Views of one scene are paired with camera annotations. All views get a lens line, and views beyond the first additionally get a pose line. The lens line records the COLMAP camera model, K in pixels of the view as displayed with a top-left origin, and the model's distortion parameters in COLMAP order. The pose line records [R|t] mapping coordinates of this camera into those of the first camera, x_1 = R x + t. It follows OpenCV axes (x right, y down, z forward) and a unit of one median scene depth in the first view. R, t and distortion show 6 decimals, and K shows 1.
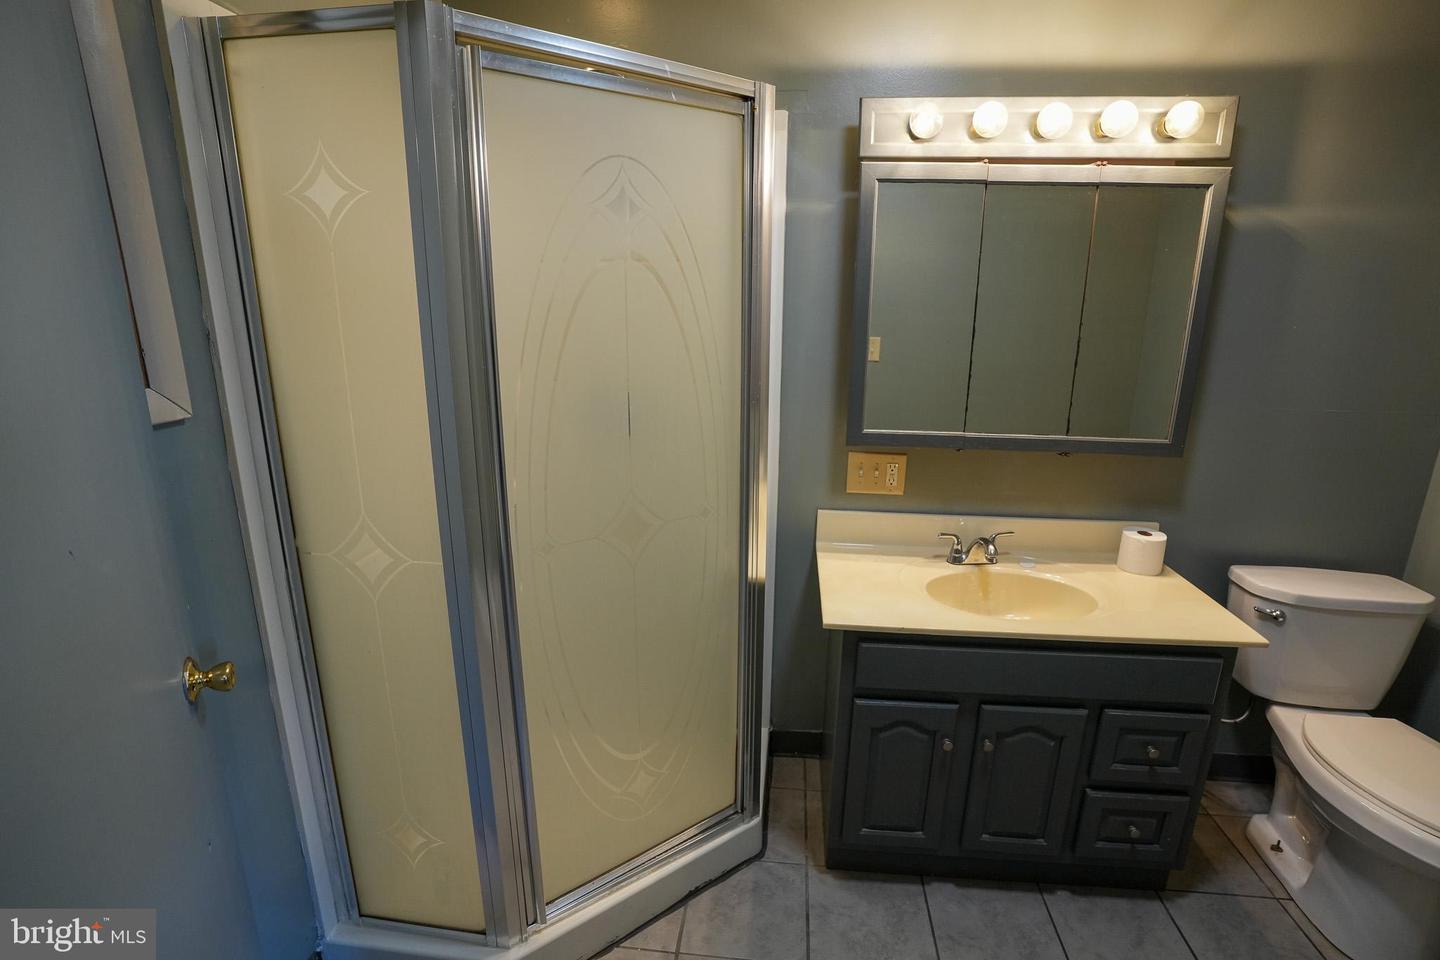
lens RADIAL K [[702.7, 0, 720.9], [0, 702.7, 480.0], [0, 0, 1]] dist [-0.088071, 0.042883]
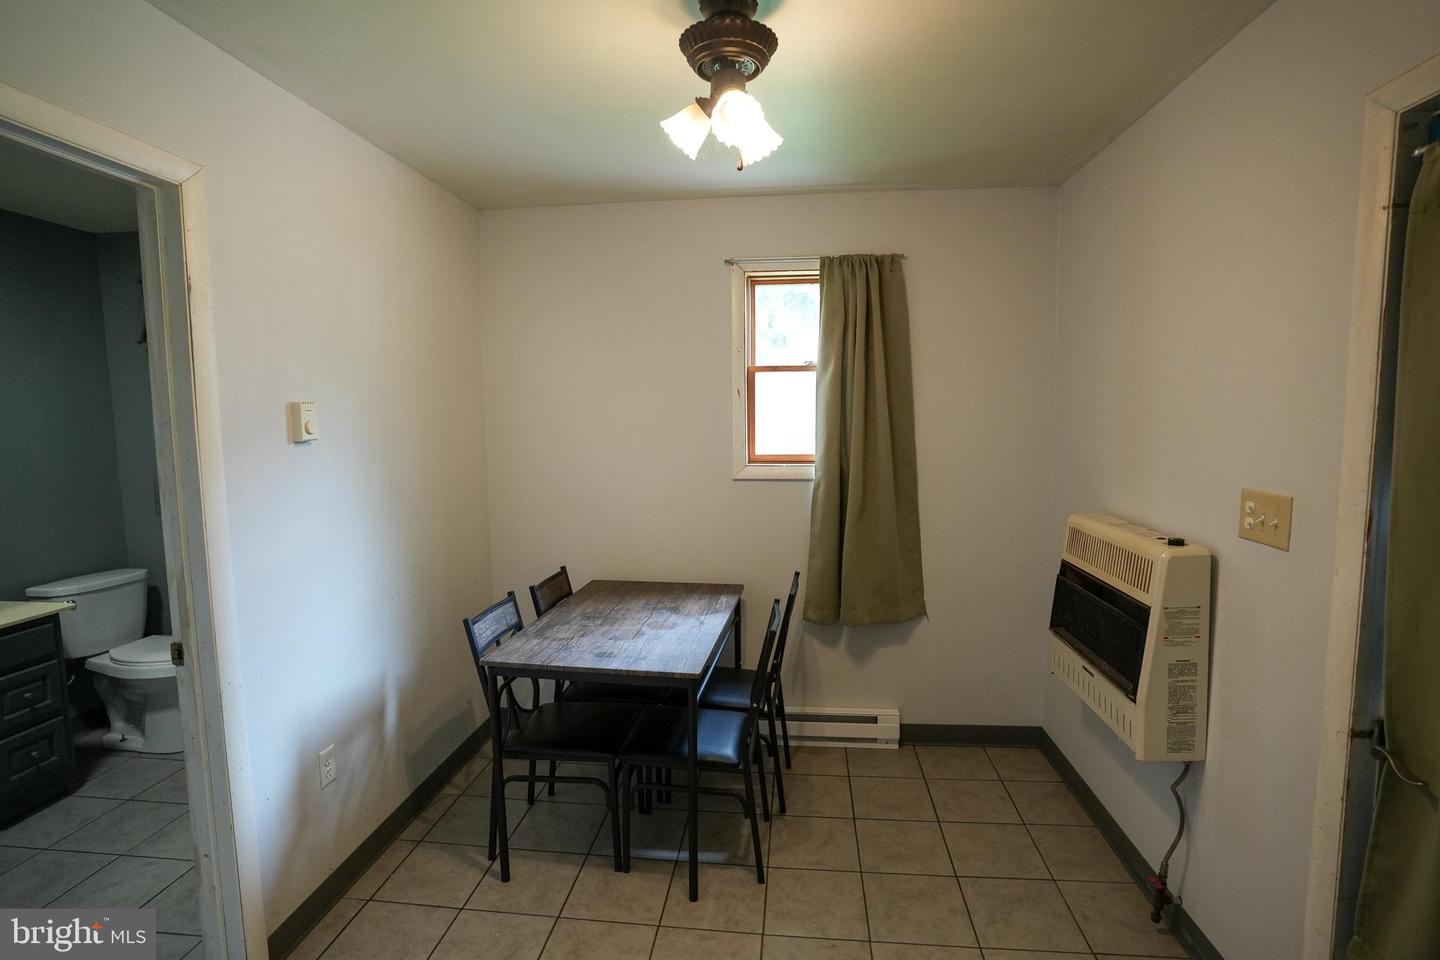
lens RADIAL K [[688.8, 0, 726.3], [0, 688.8, 481.9], [0, 0, 1]] dist [-0.064212, 0.021074]
pose [[-0.003406, -0.103098, 0.994665, -0.738356], [0.268839, 0.957957, 0.100214, 0.188103], [-0.963179, 0.267747, 0.024454, -0.646112]]
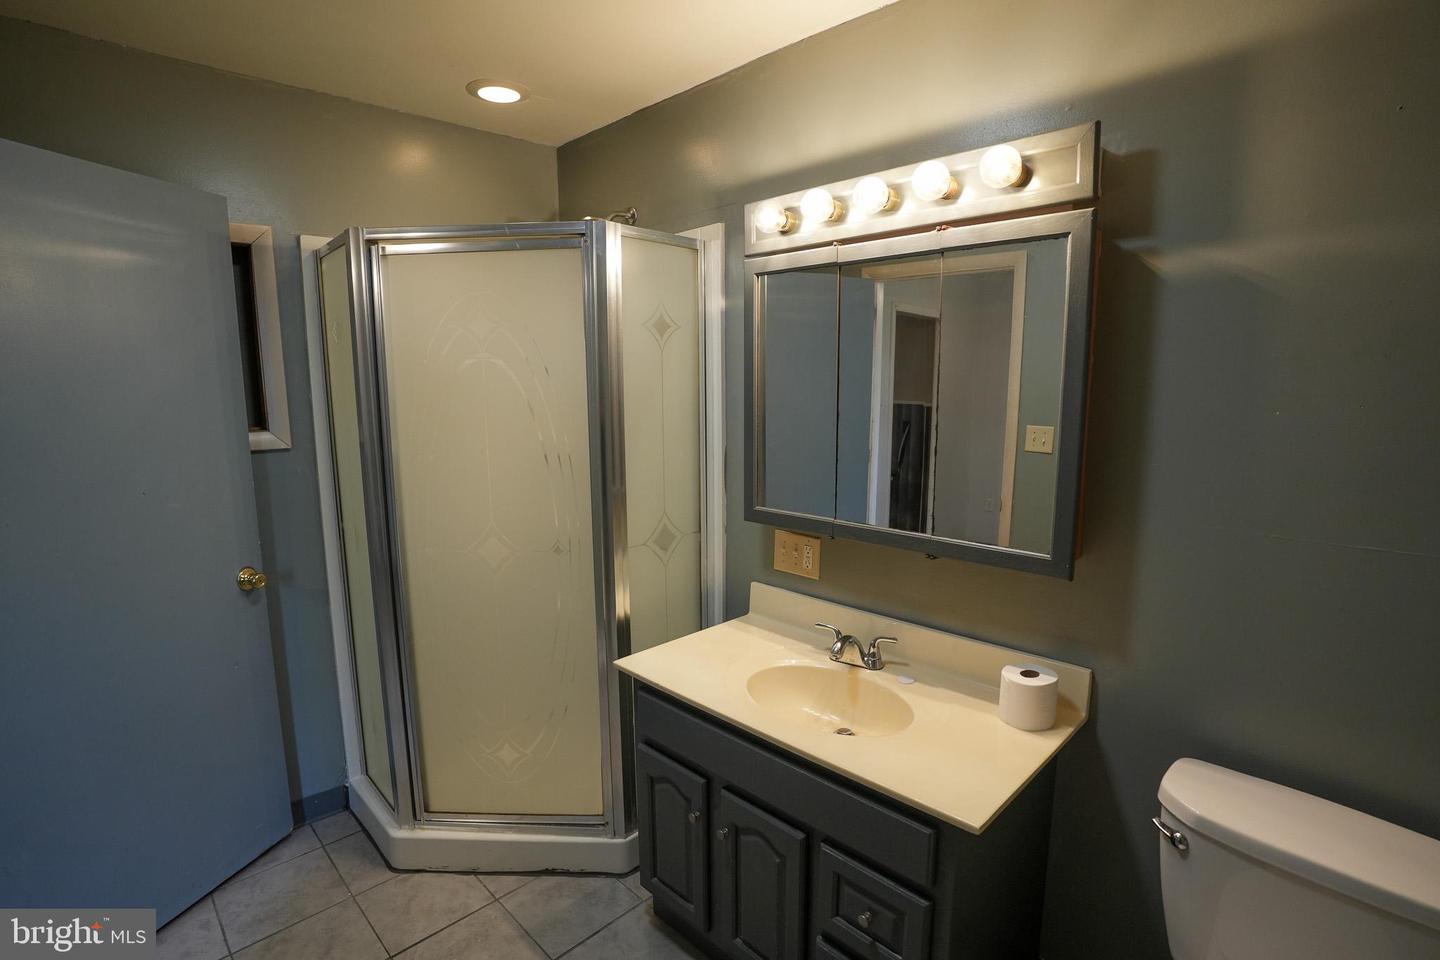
lens RADIAL K [[702.7, 0, 720.9], [0, 702.7, 480.0], [0, 0, 1]] dist [-0.088071, 0.042883]
pose [[0.774760, 0.076704, -0.627585, 0.869925], [-0.149041, 0.986797, -0.063385, -0.038884], [0.614437, 0.142644, 0.775964, 0.159537]]
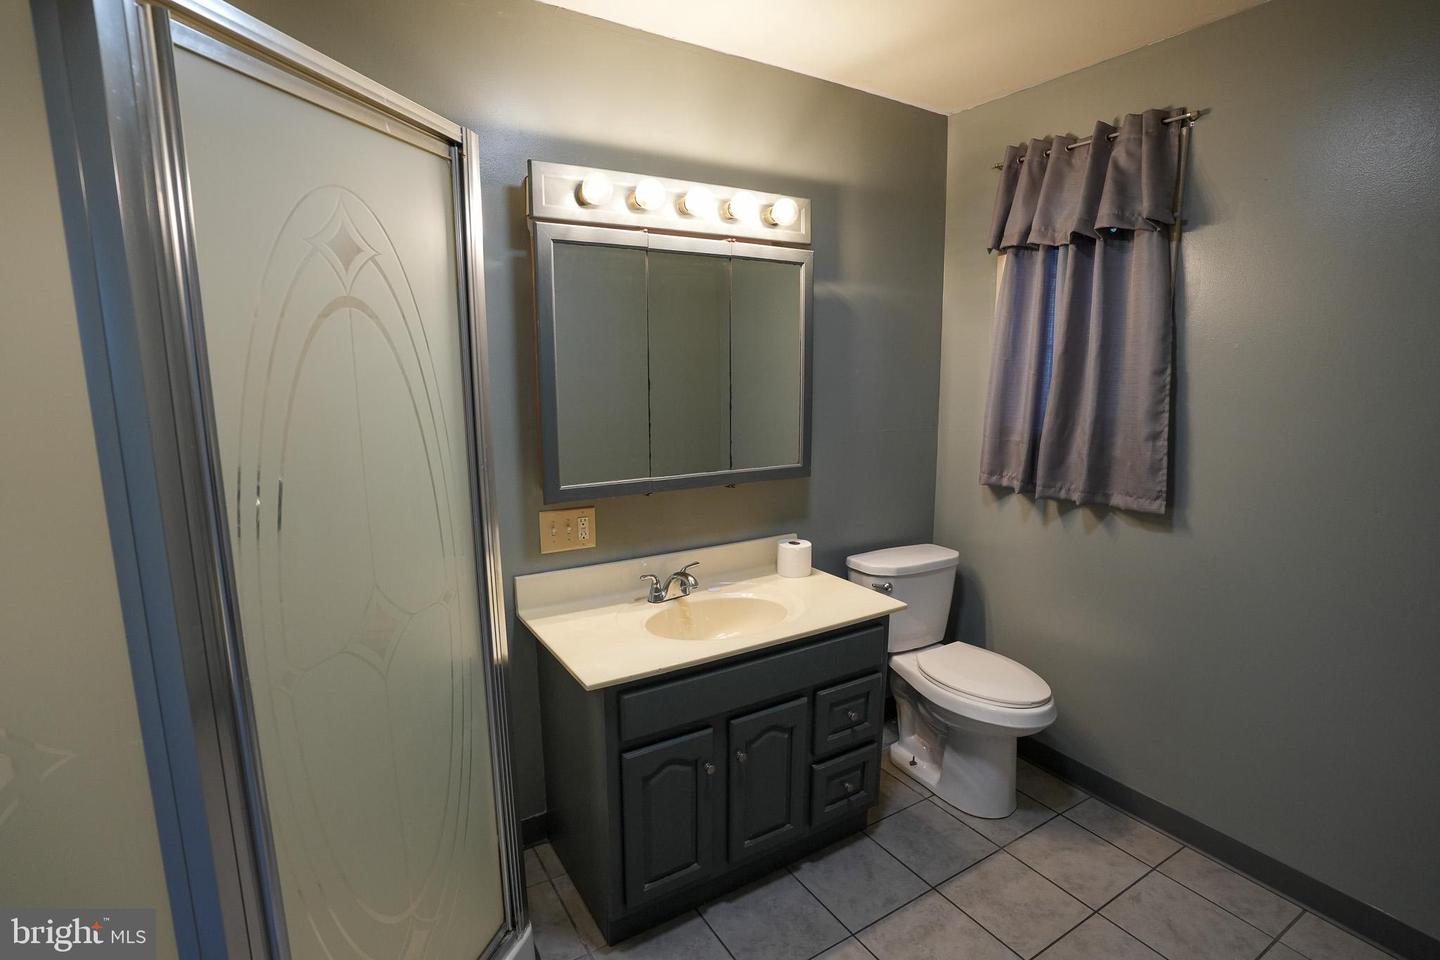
lens RADIAL K [[702.7, 0, 720.9], [0, 702.7, 480.0], [0, 0, 1]] dist [-0.088071, 0.042883]
pose [[0.791311, -0.111300, 0.601198, -0.223744], [0.165985, 0.985470, -0.036032, -0.008366], [-0.588452, 0.128302, 0.798287, 0.081101]]
